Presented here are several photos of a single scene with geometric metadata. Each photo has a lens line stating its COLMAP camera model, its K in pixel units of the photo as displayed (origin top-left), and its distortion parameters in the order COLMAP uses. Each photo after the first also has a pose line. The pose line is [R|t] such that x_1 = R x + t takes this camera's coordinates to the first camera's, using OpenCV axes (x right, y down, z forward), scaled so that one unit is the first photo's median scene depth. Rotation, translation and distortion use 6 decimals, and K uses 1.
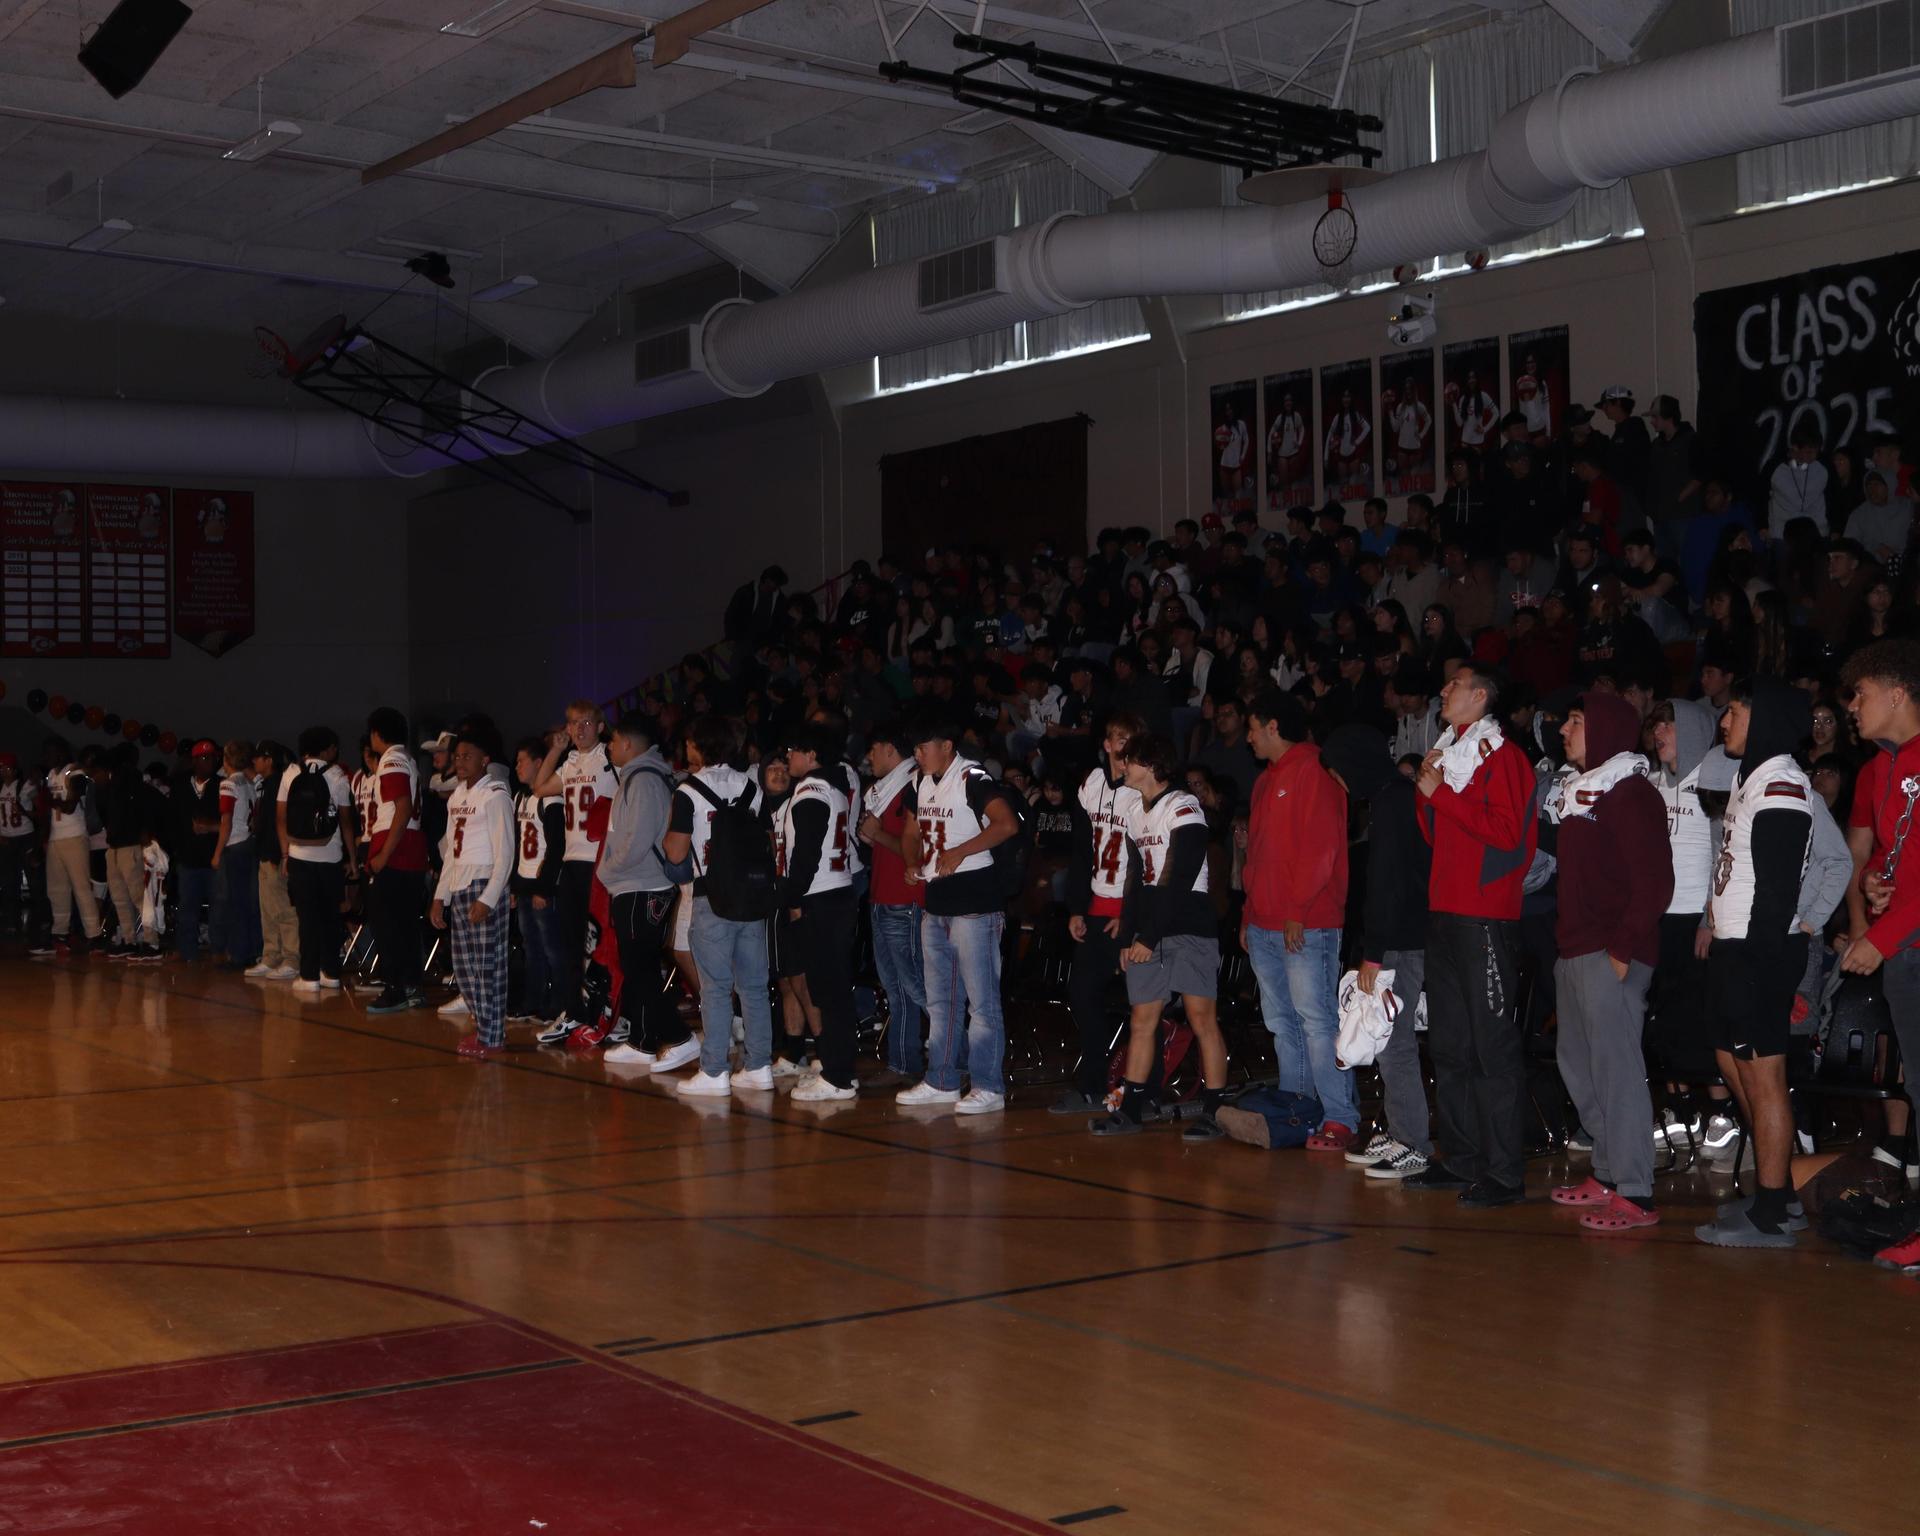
lens RADIAL K [[2479.4, 0, 835.9], [0, 2479.4, 741.4], [0, 0, 1]] dist [-0.075590, 0.000000]
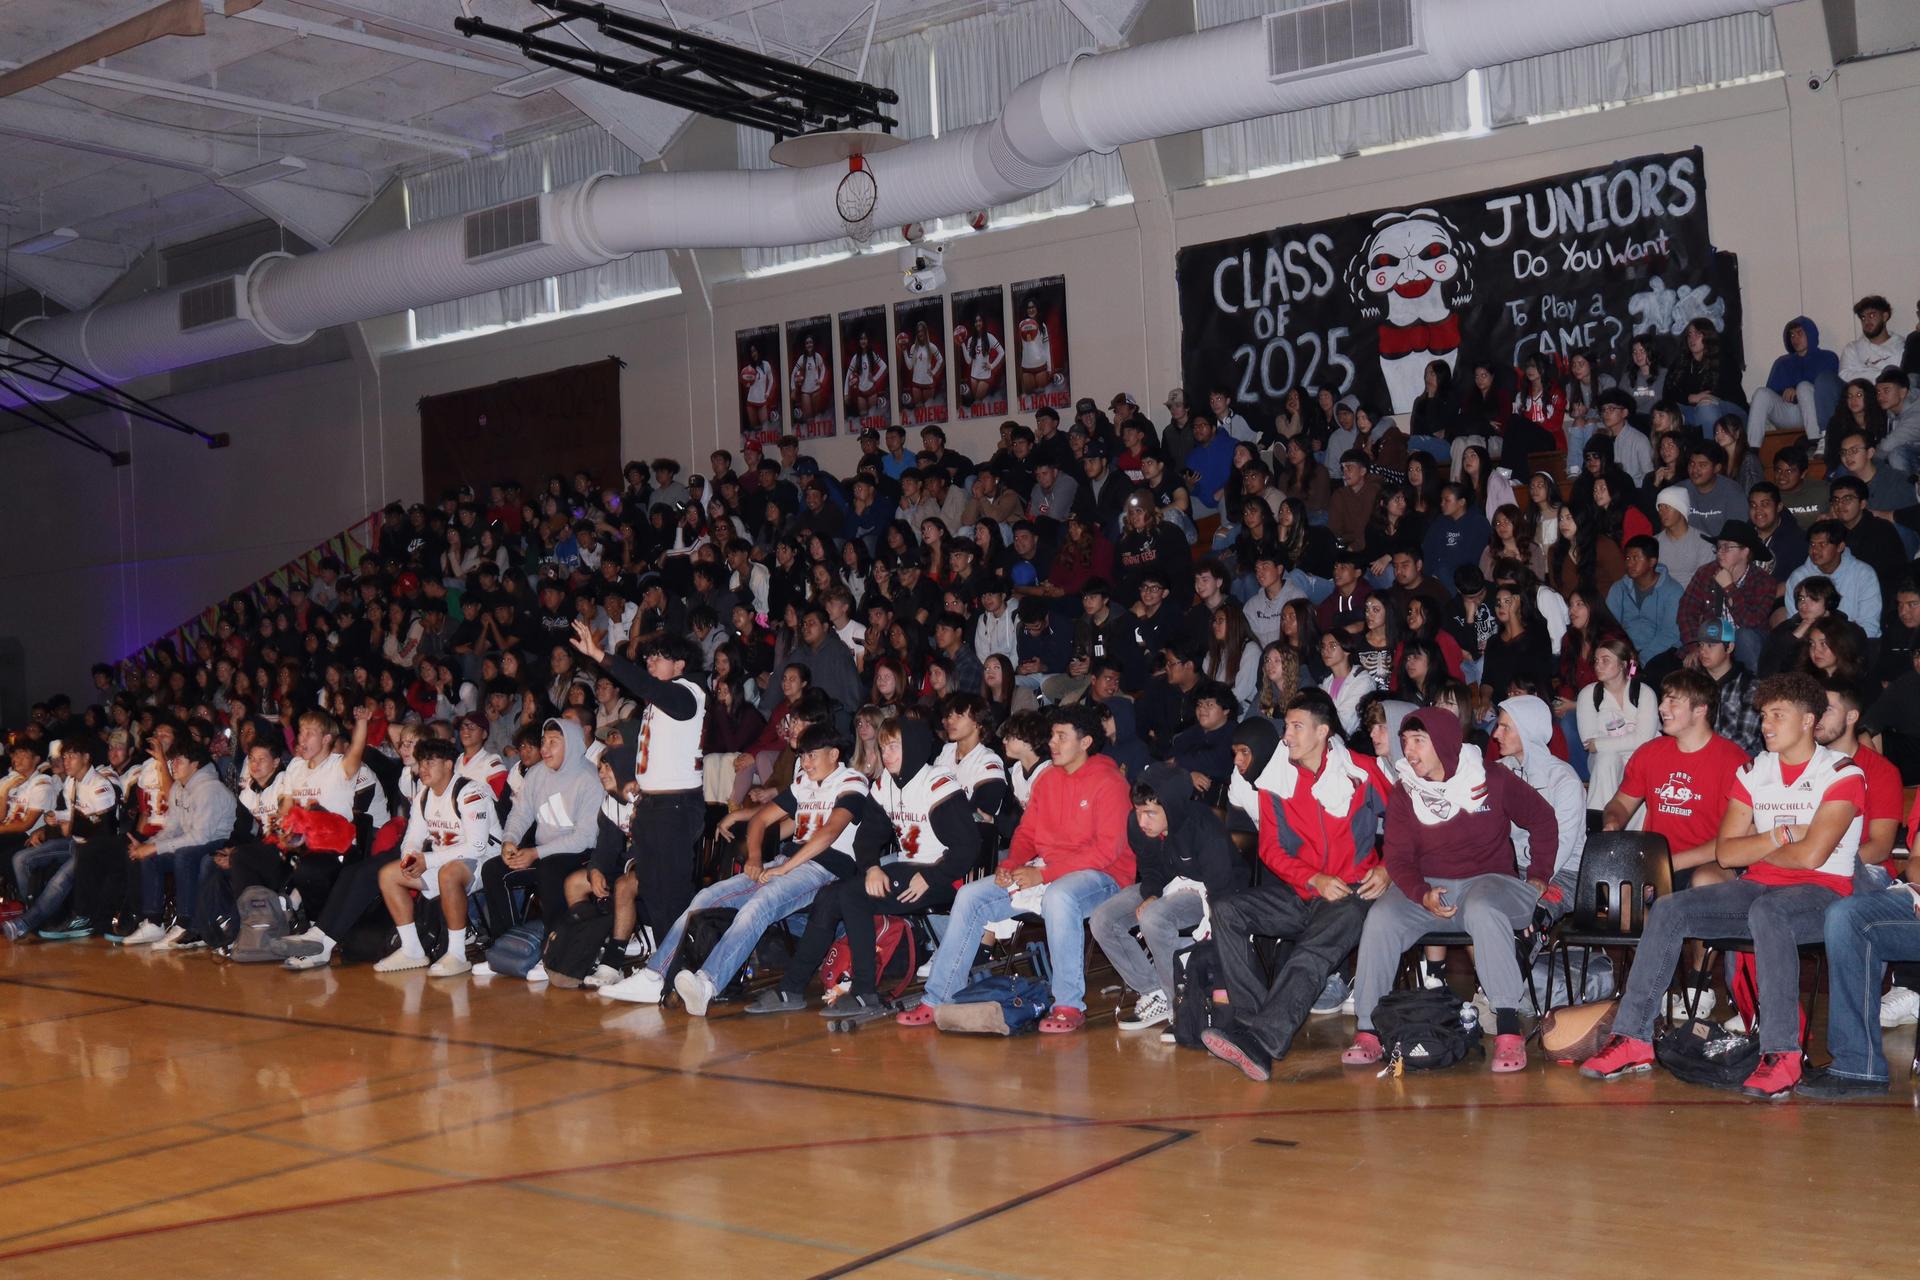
lens RADIAL K [[2055.8, 0, 990.4], [0, 2055.8, 658.4], [0, 0, 1]] dist [-0.077665, 0.000000]
pose [[0.947032, -0.039945, 0.318644, -0.047181], [0.038495, 0.999200, 0.010848, -0.001061], [-0.318822, 0.001993, 0.947812, 0.091067]]
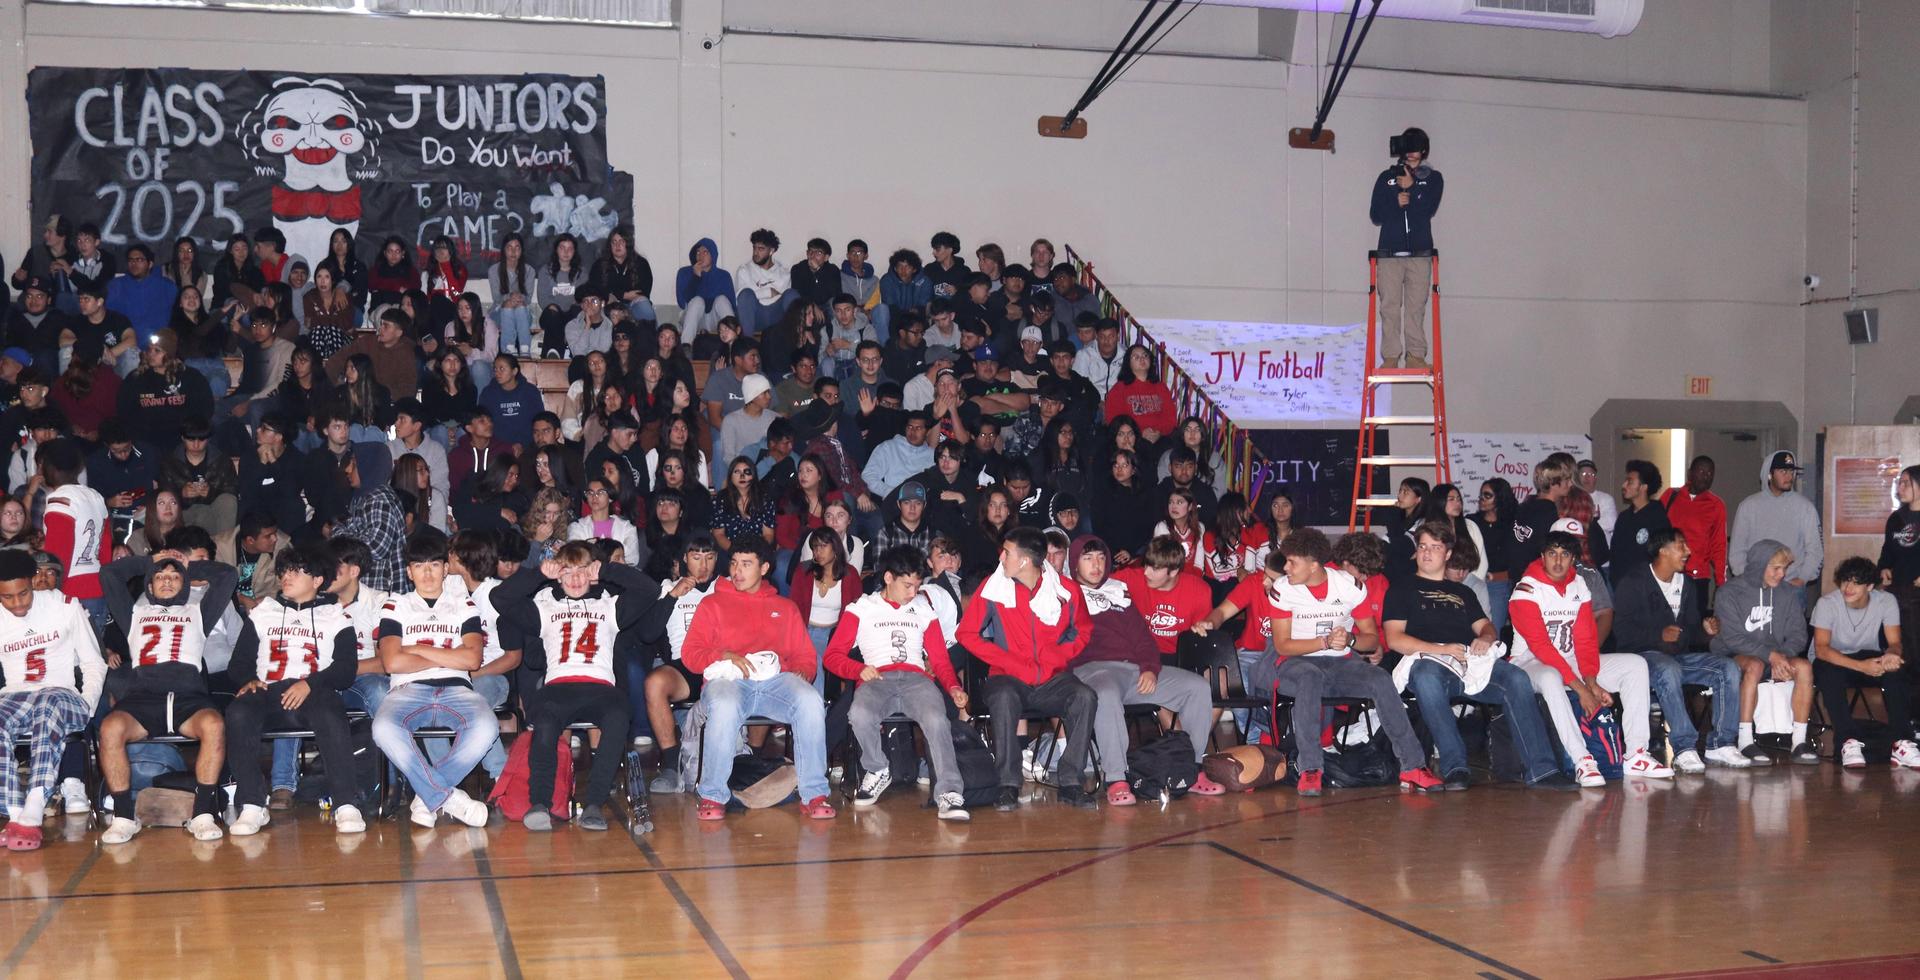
lens RADIAL K [[2055.4, 0, 956.2], [0, 2055.4, 489.8], [0, 0, 1]] dist [-0.077974, 0.000000]
pose [[0.329796, 0.004568, 0.944041, -0.310094], [-0.000747, 0.999989, -0.004578, 0.005869], [-0.944052, 0.000805, 0.329796, 0.290217]]
